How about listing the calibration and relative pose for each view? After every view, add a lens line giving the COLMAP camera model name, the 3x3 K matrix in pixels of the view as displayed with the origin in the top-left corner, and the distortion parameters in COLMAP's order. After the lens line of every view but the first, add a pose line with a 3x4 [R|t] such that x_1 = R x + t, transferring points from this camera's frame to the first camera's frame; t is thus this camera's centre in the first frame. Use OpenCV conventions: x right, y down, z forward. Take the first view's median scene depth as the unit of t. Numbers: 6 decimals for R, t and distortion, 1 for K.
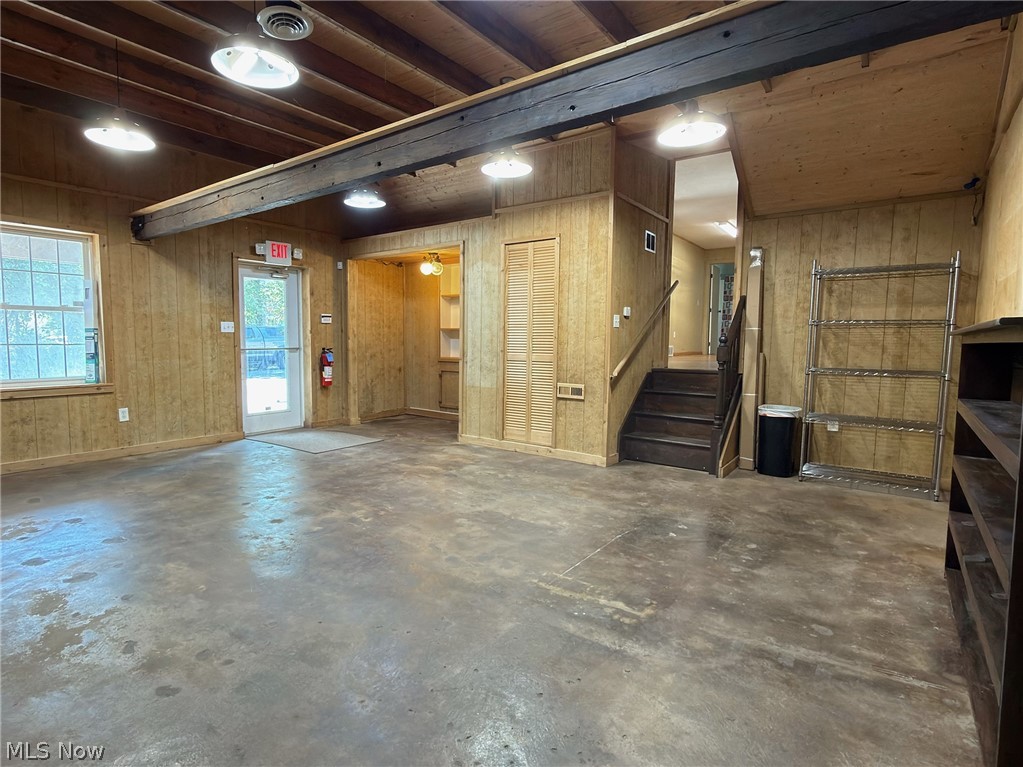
lens RADIAL K [[550.4, 0, 507.2], [0, 550.4, 385.0], [0, 0, 1]] dist [-0.002041, -0.001868]
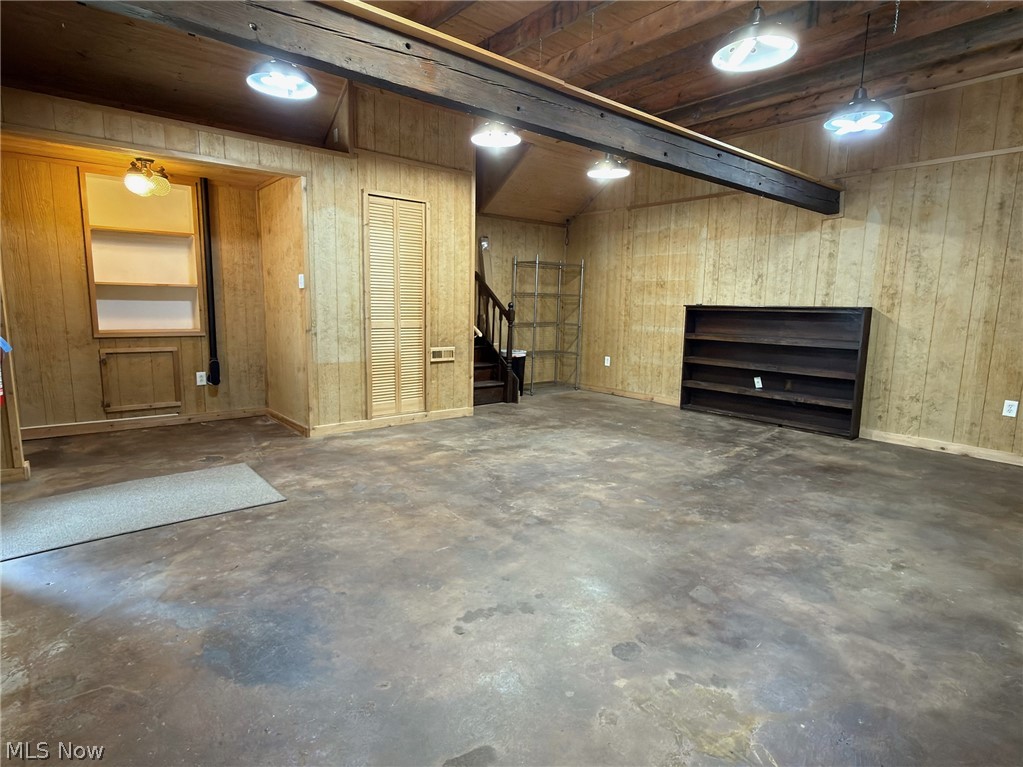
lens RADIAL K [[518.6, 0, 509.2], [0, 518.6, 375.9], [0, 0, 1]] dist [0.004619, -0.000466]
pose [[0.247266, -0.137590, 0.959129, -0.854751], [0.064642, 0.990004, 0.125354, -0.067607], [-0.966789, 0.031004, 0.253689, 0.650905]]
